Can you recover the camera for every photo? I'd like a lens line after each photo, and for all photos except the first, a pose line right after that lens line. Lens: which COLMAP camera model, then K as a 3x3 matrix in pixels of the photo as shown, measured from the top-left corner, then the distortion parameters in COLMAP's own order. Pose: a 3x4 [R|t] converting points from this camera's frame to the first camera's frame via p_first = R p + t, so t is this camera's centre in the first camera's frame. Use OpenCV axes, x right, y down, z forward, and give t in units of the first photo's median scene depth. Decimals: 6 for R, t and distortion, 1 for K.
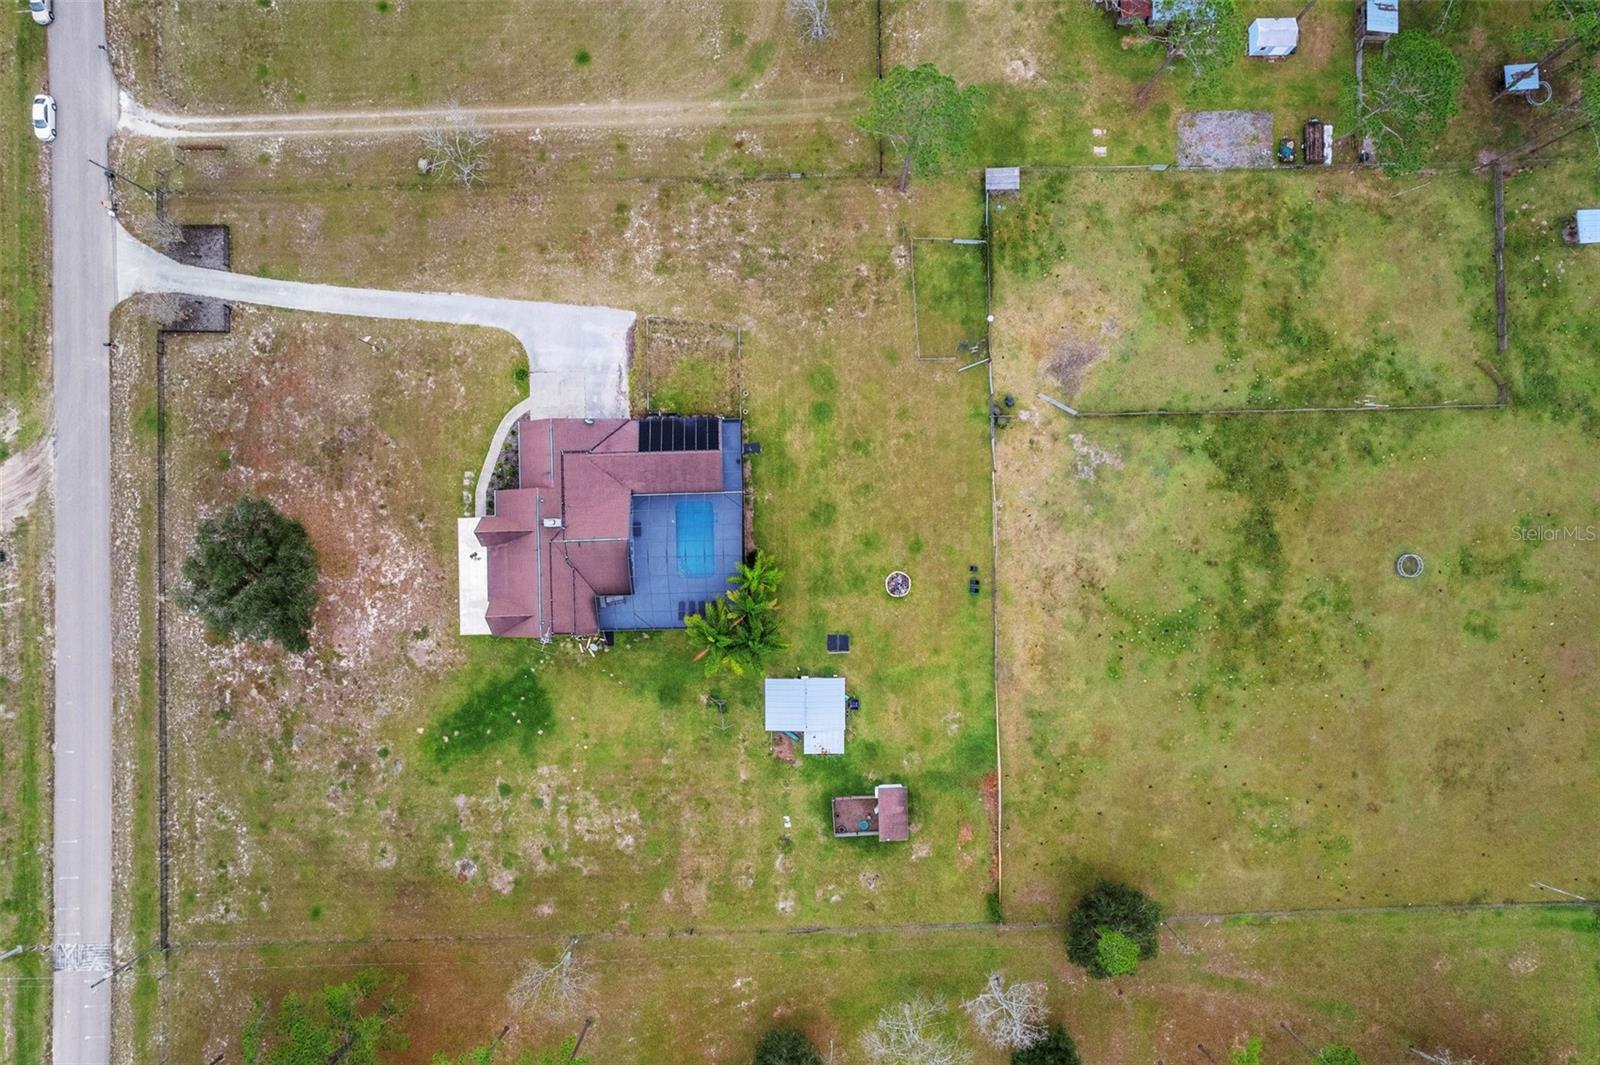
lens RADIAL K [[1025.5, 0, 790.2], [0, 1025.5, 534.3], [0, 0, 1]] dist [-0.076045, 0.073183]
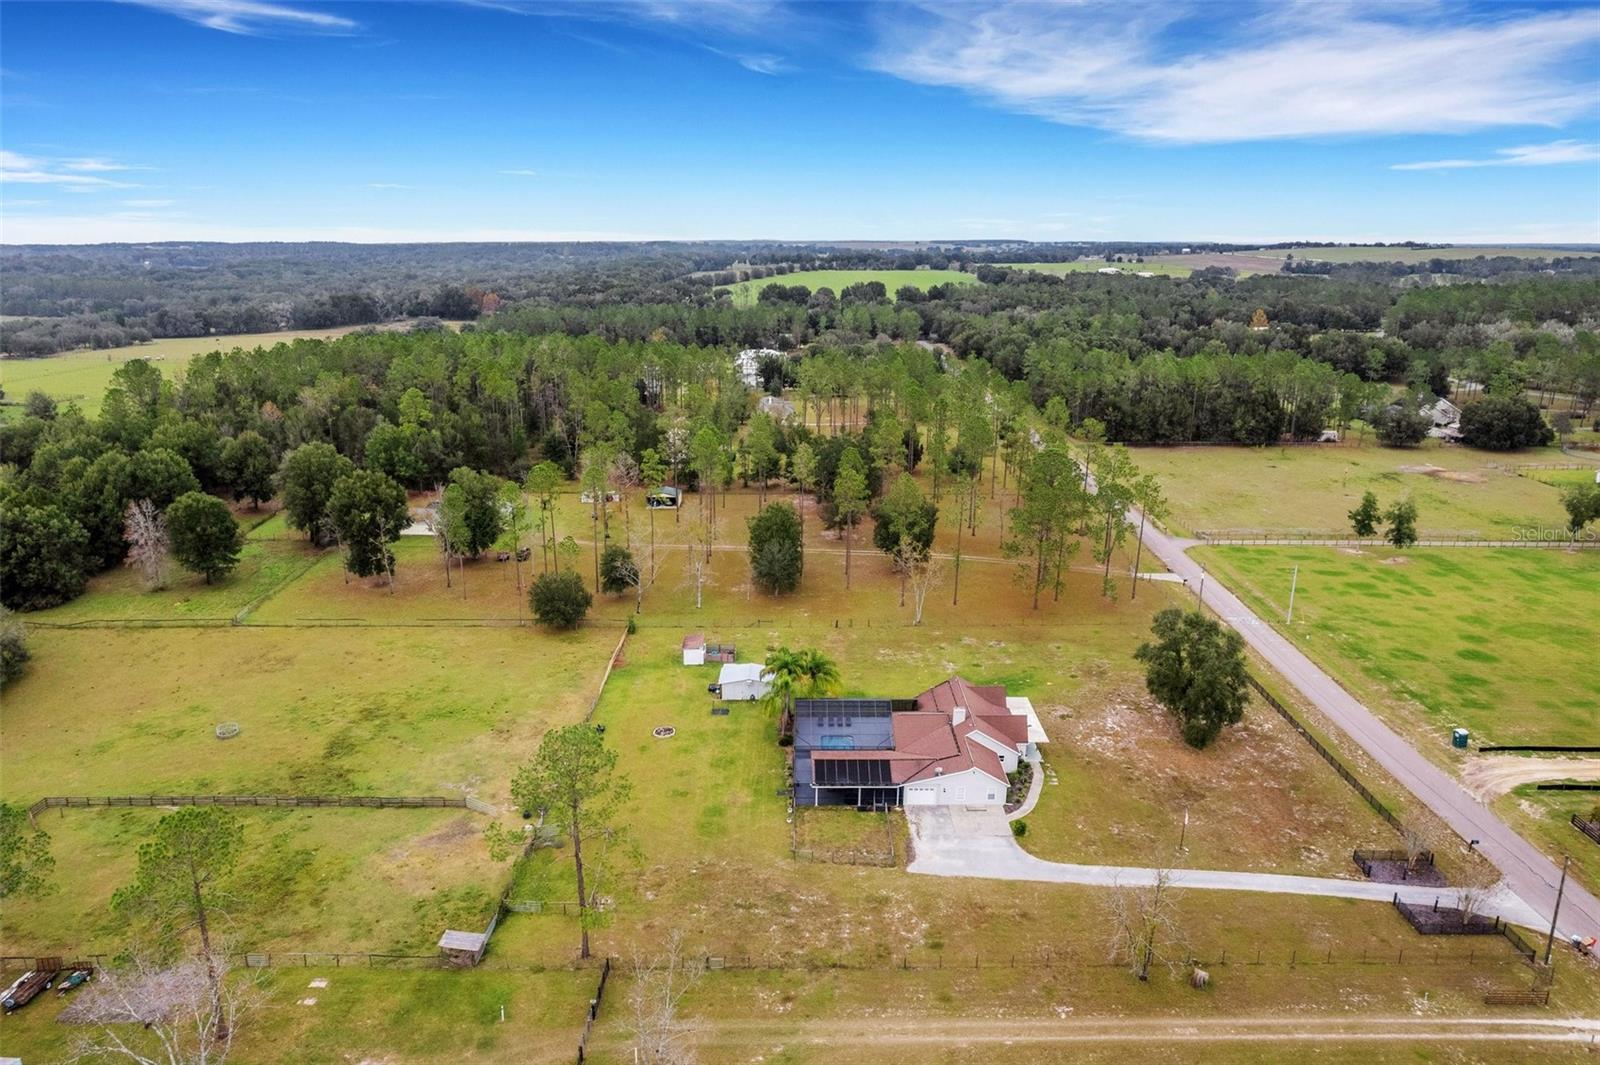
lens RADIAL K [[1047.5, 0, 792.5], [0, 1047.5, 532.6], [0, 0, 1]] dist [-0.084719, 0.080141]
pose [[-0.999553, -0.003886, 0.029628, -0.075427], [0.029663, -0.248657, 0.968137, -1.042078], [0.003605, 0.968584, 0.248661, 0.480368]]
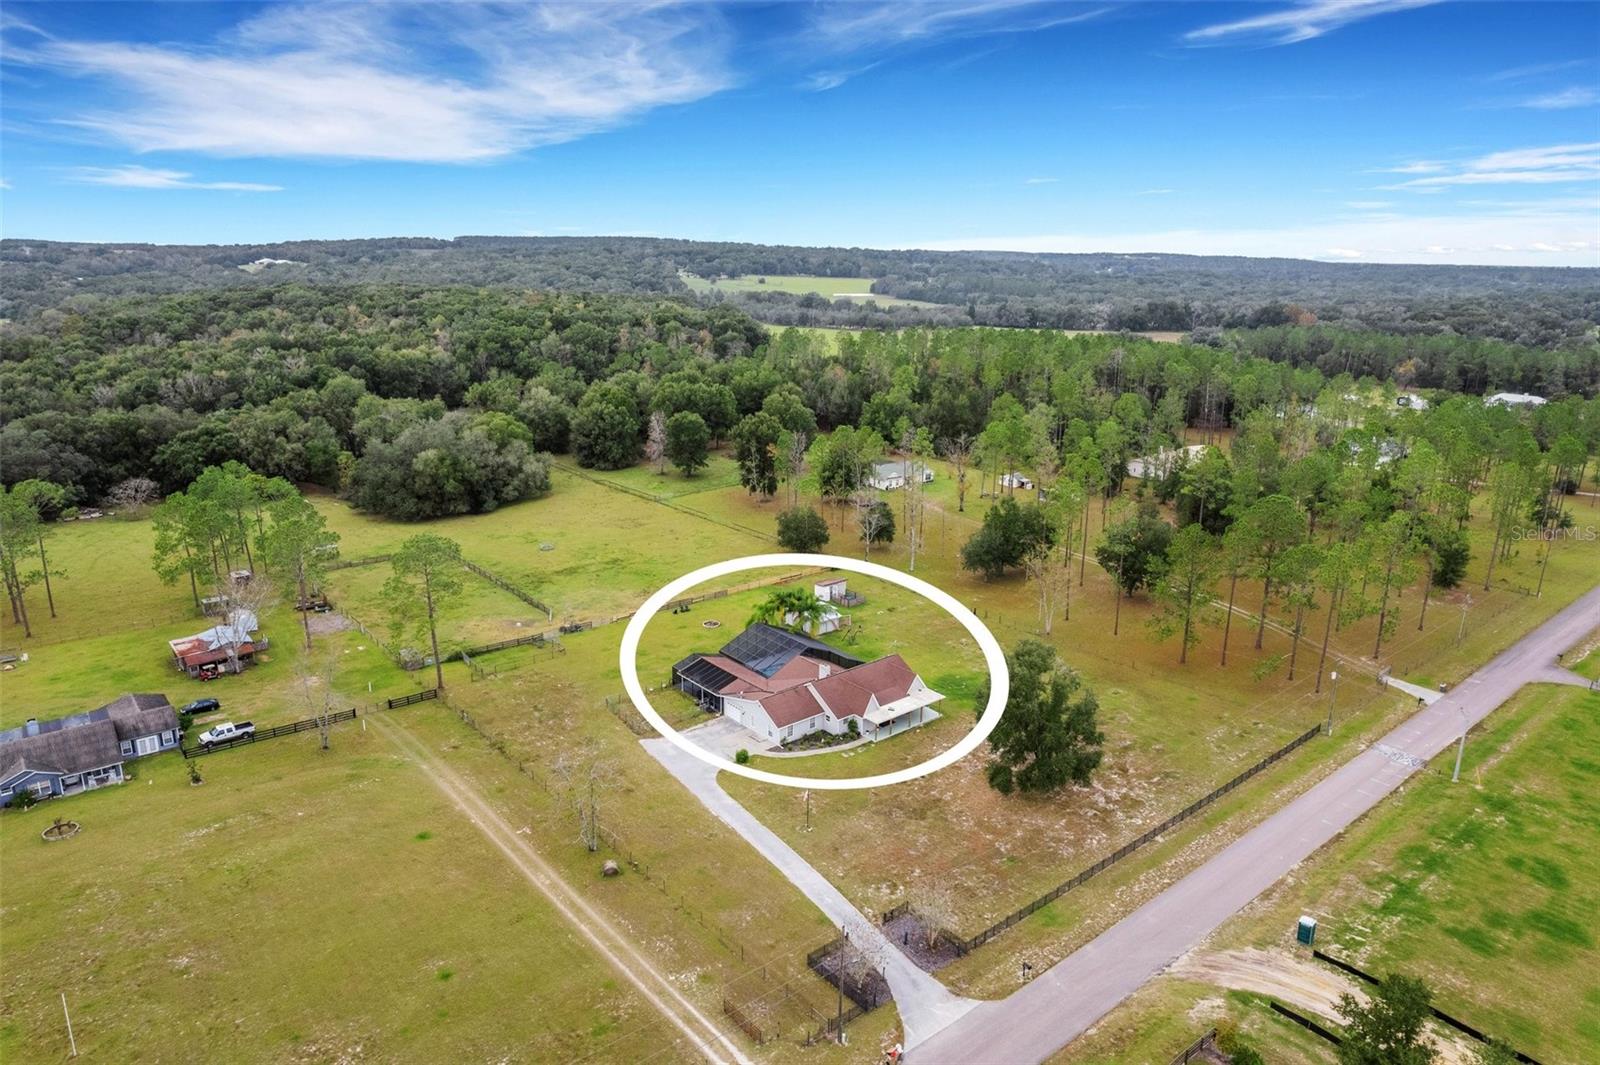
lens RADIAL K [[1032.8, 0, 811.2], [0, 1032.8, 555.3], [0, 0, 1]] dist [-0.077370, 0.070675]
pose [[-0.627427, -0.230072, 0.743910, -1.065066], [0.777976, -0.144741, 0.611394, -0.731623], [-0.032990, 0.962350, 0.269805, 0.496269]]
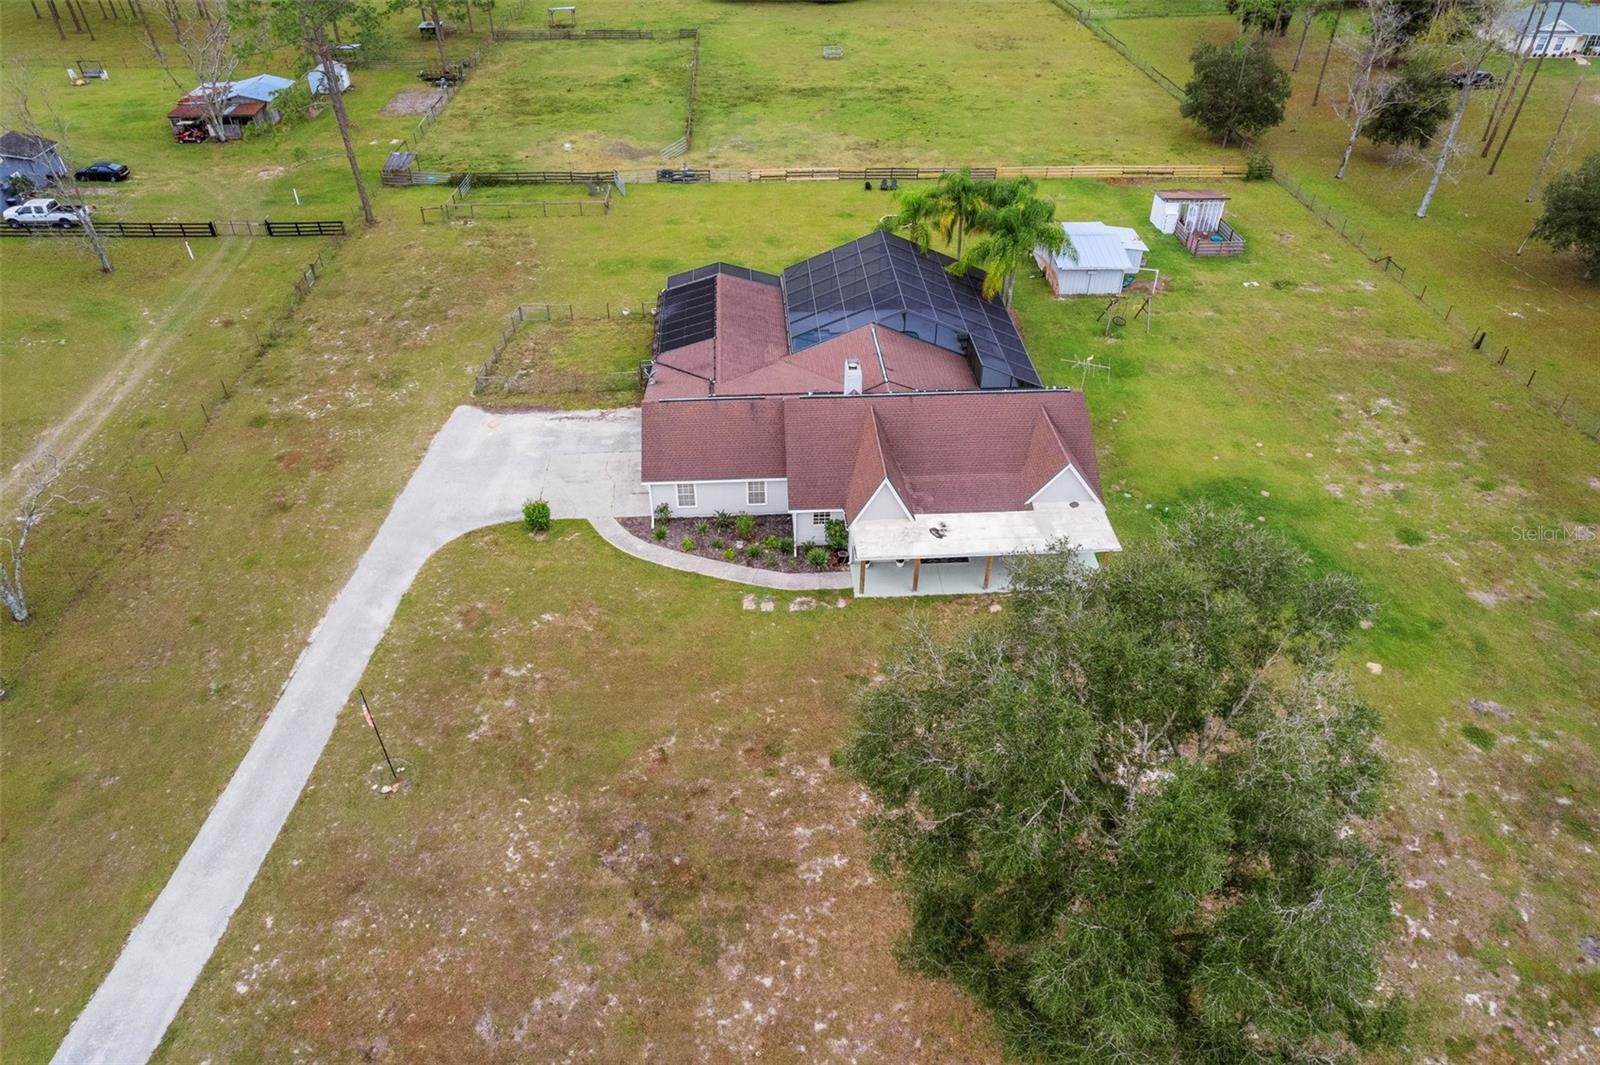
lens RADIAL K [[1037.9, 0, 801.2], [0, 1037.9, 524.8], [0, 0, 1]] dist [-0.080329, 0.075542]
pose [[-0.033669, -0.614013, 0.788577, -0.640959], [0.998910, 0.004847, 0.046424, -0.057359], [-0.032327, 0.789281, 0.613181, 0.704237]]
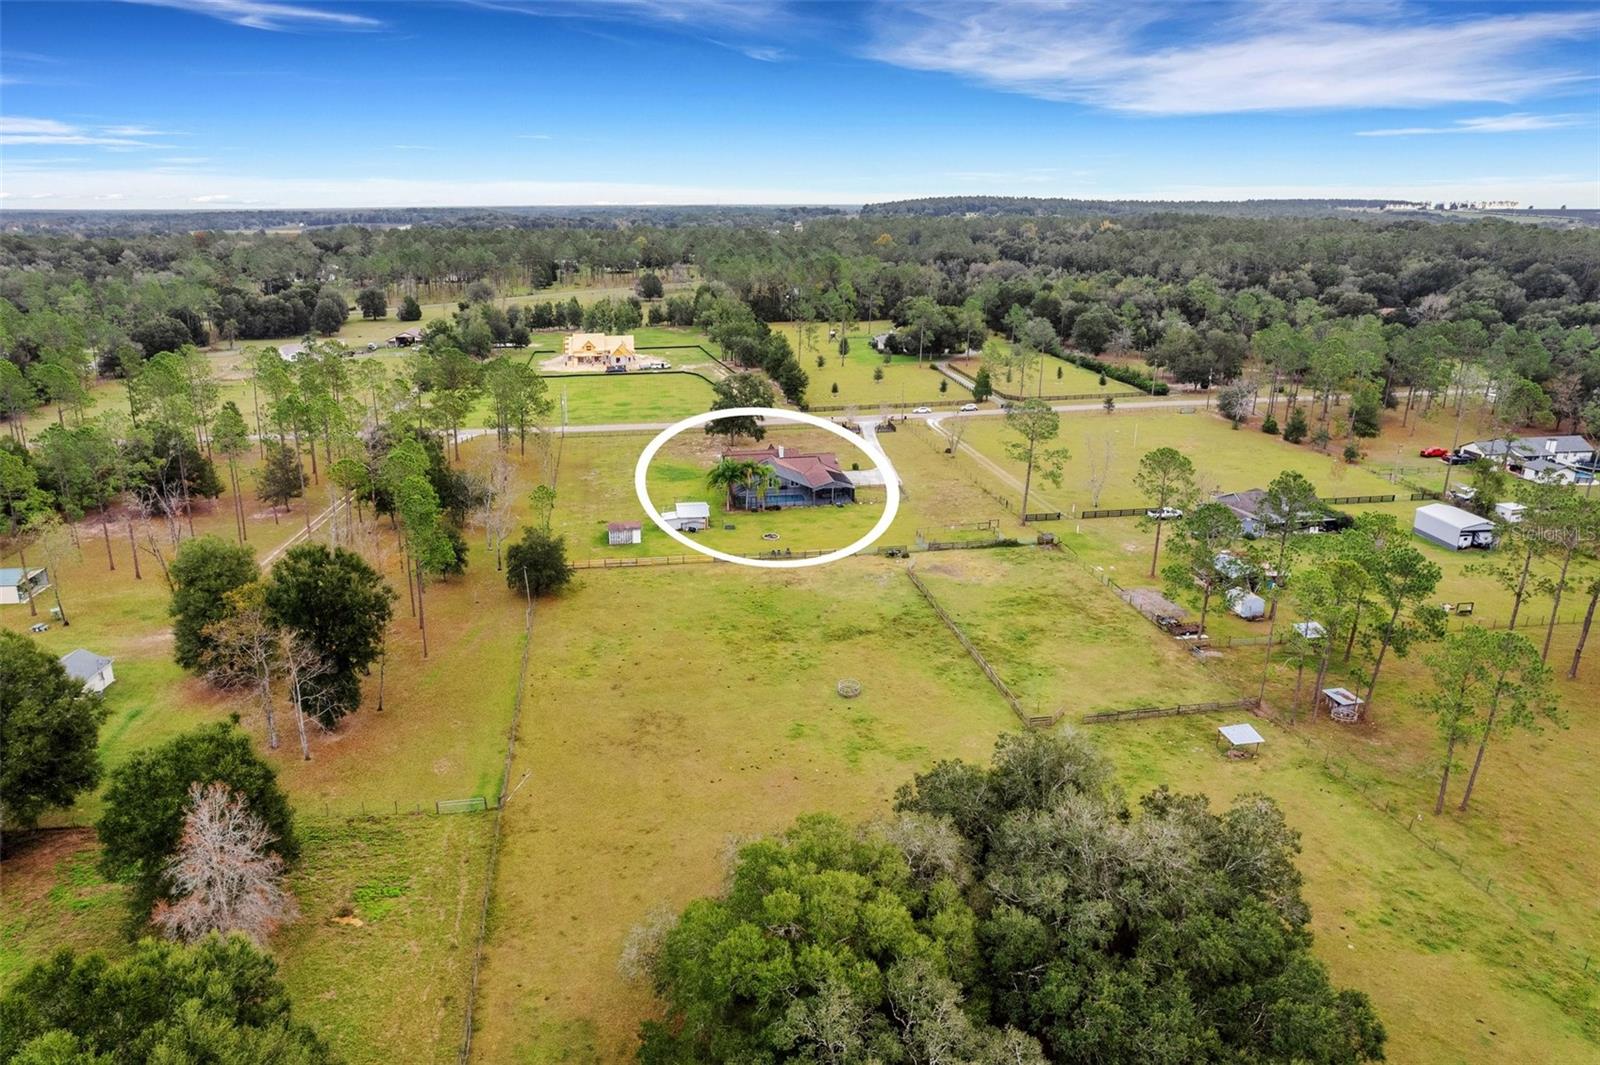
lens RADIAL K [[1022.6, 0, 800.0], [0, 1022.6, 532.5], [0, 0, 1]] dist [-0.079504, 0.064952]
pose [[0.150597, 0.309296, -0.938966, 1.547061], [-0.988298, 0.070402, -0.135318, 0.212424], [0.024252, 0.948356, 0.316278, 0.506703]]
